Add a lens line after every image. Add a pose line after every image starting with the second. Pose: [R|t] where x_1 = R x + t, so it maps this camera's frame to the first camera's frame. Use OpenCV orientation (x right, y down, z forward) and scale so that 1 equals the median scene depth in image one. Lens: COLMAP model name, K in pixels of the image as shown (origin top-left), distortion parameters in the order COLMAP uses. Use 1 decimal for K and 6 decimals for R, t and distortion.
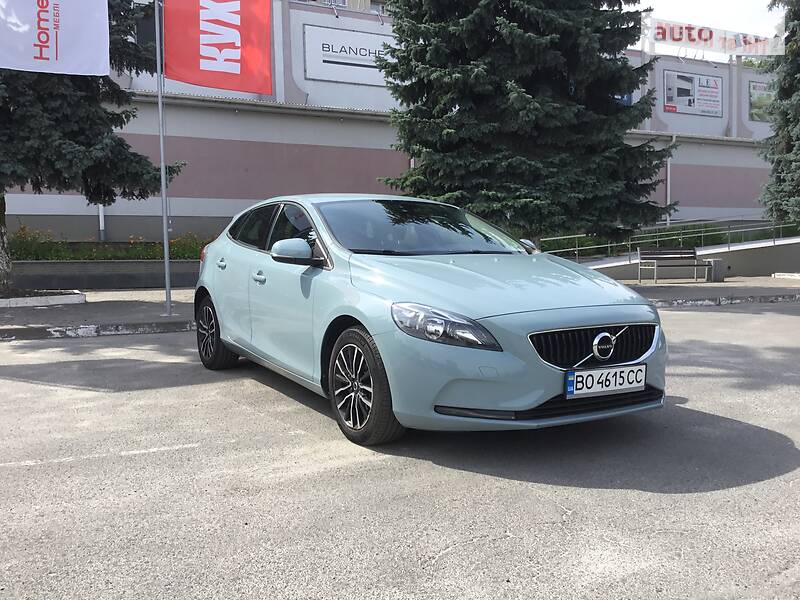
lens RADIAL K [[726.3, 0, 400.0], [0, 726.3, 300.0], [0, 0, 1]] dist [0.121782, -0.259500]
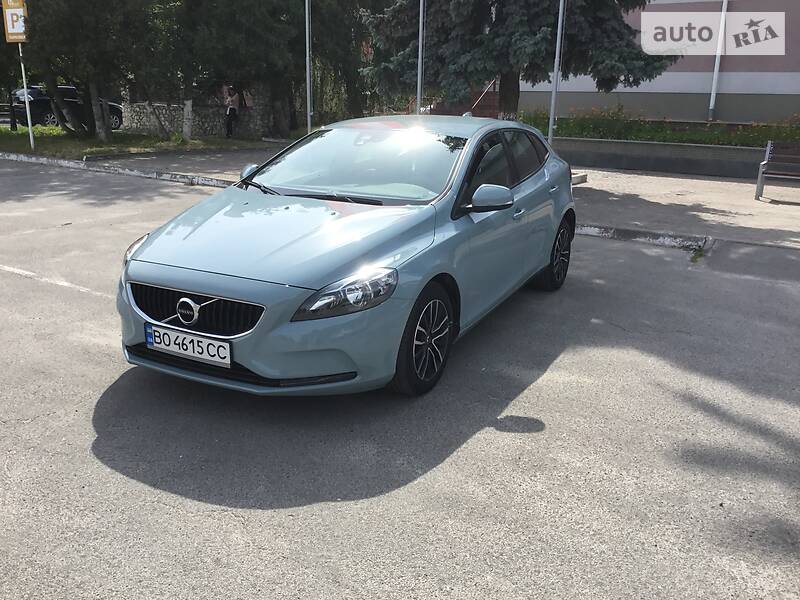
lens RADIAL K [[712.5, 0, 400.3], [0, 712.5, 324.6], [0, 0, 1]] dist [0.088386, -0.146896]
pose [[0.520743, 0.269235, -0.810147, 0.900092], [-0.088630, 0.960891, 0.262363, -0.146809], [0.849100, -0.064820, 0.524240, 0.543757]]
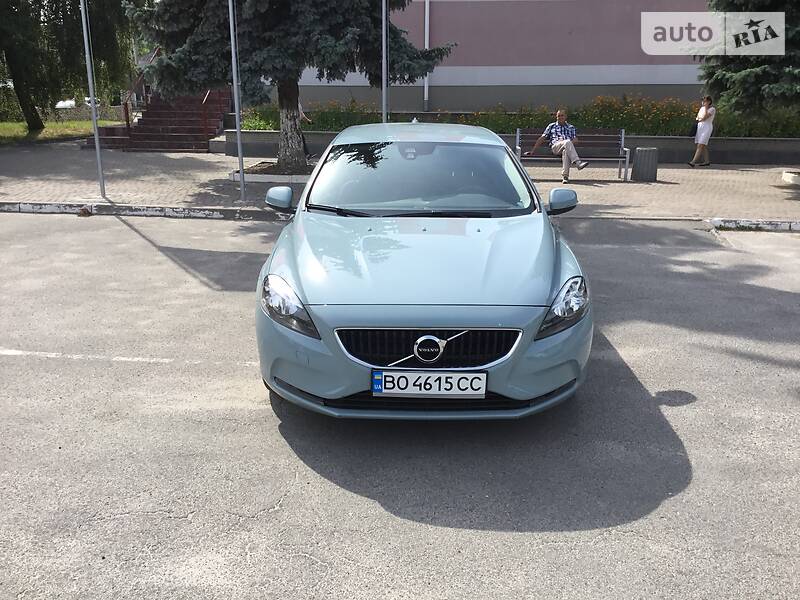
lens RADIAL K [[726.3, 0, 400.0], [0, 726.3, 300.0], [0, 0, 1]] dist [0.121782, -0.259500]
pose [[0.855930, 0.148104, -0.495428, 0.522224], [-0.044914, 0.975777, 0.214106, -0.148018], [0.515138, -0.161008, 0.841849, 0.143054]]
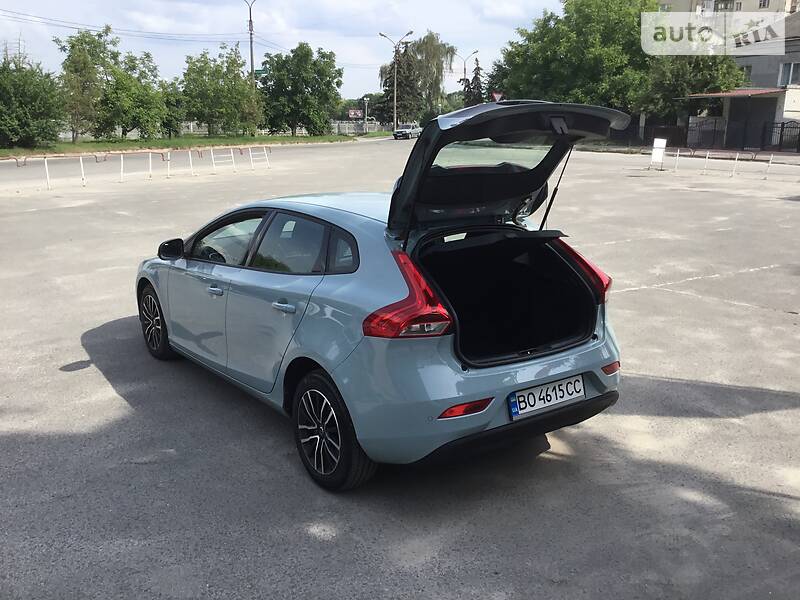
lens RADIAL K [[722.0, 0, 401.9], [0, 722.0, 299.9], [0, 0, 1]] dist [0.089980, -0.162661]
pose [[-0.996866, 0.011227, -0.078309, -0.058562], [-0.012535, 0.954957, 0.296479, -0.329919], [0.078110, 0.296532, -0.951823, 2.195501]]
